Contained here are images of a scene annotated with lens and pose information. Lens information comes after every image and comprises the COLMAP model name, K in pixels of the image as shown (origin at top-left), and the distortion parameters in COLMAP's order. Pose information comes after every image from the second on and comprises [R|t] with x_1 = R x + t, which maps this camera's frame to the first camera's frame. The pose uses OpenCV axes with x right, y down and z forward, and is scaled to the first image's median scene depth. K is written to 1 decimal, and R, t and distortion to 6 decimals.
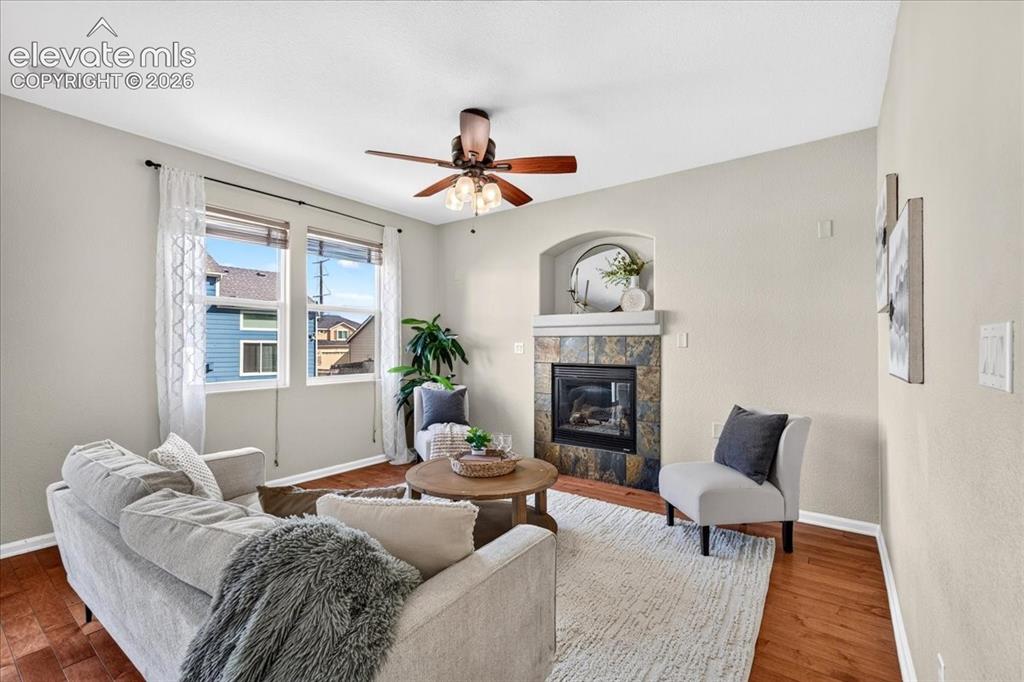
lens RADIAL K [[445.9, 0, 515.9], [0, 445.9, 336.7], [0, 0, 1]] dist [0.009217, -0.000972]
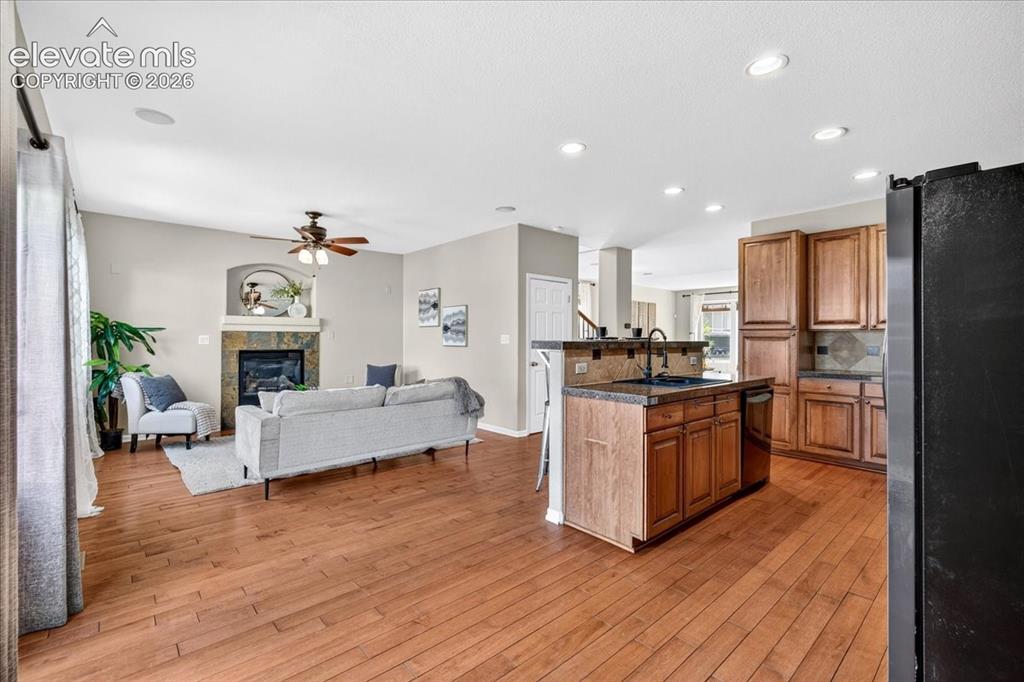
lens RADIAL K [[445.9, 0, 505.1], [0, 445.9, 335.8], [0, 0, 1]] dist [0.009217, -0.000972]
pose [[0.220977, 0.005007, 0.975266, -1.203588], [-0.015293, 0.999882, -0.001669, 0.003501], [-0.975159, -0.014546, 0.221028, -0.124889]]
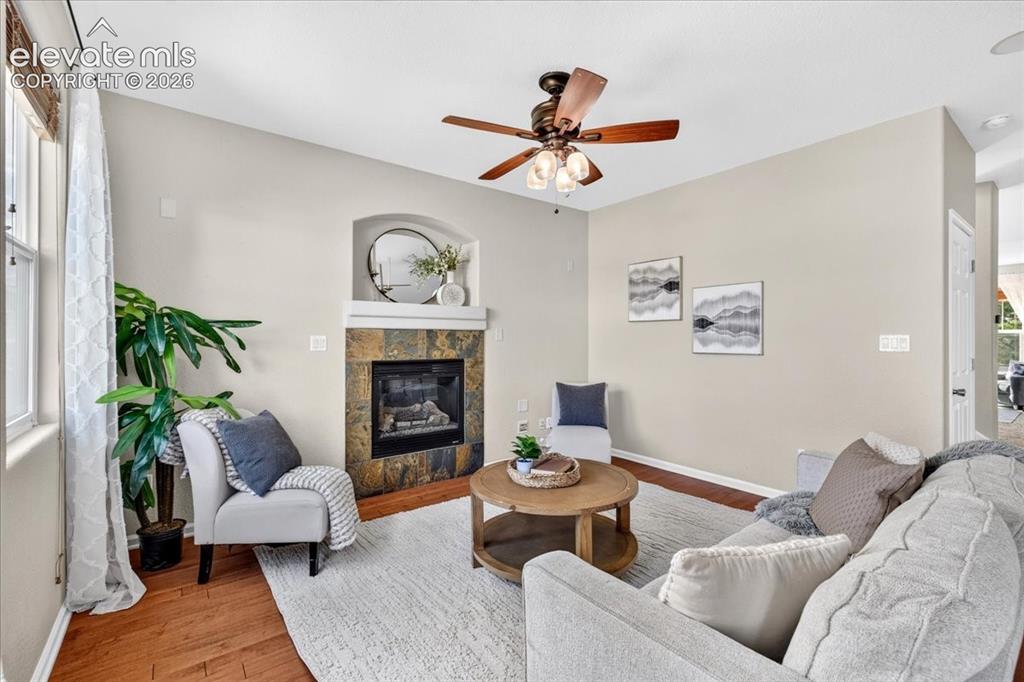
lens RADIAL K [[445.9, 0, 516.2], [0, 445.9, 339.4], [0, 0, 1]] dist [0.009217, -0.000972]
pose [[0.284793, 0.000393, 0.958589, -0.679377], [-0.014568, 0.999886, 0.003919, 0.013599], [-0.958478, -0.015081, 0.284767, 0.574359]]
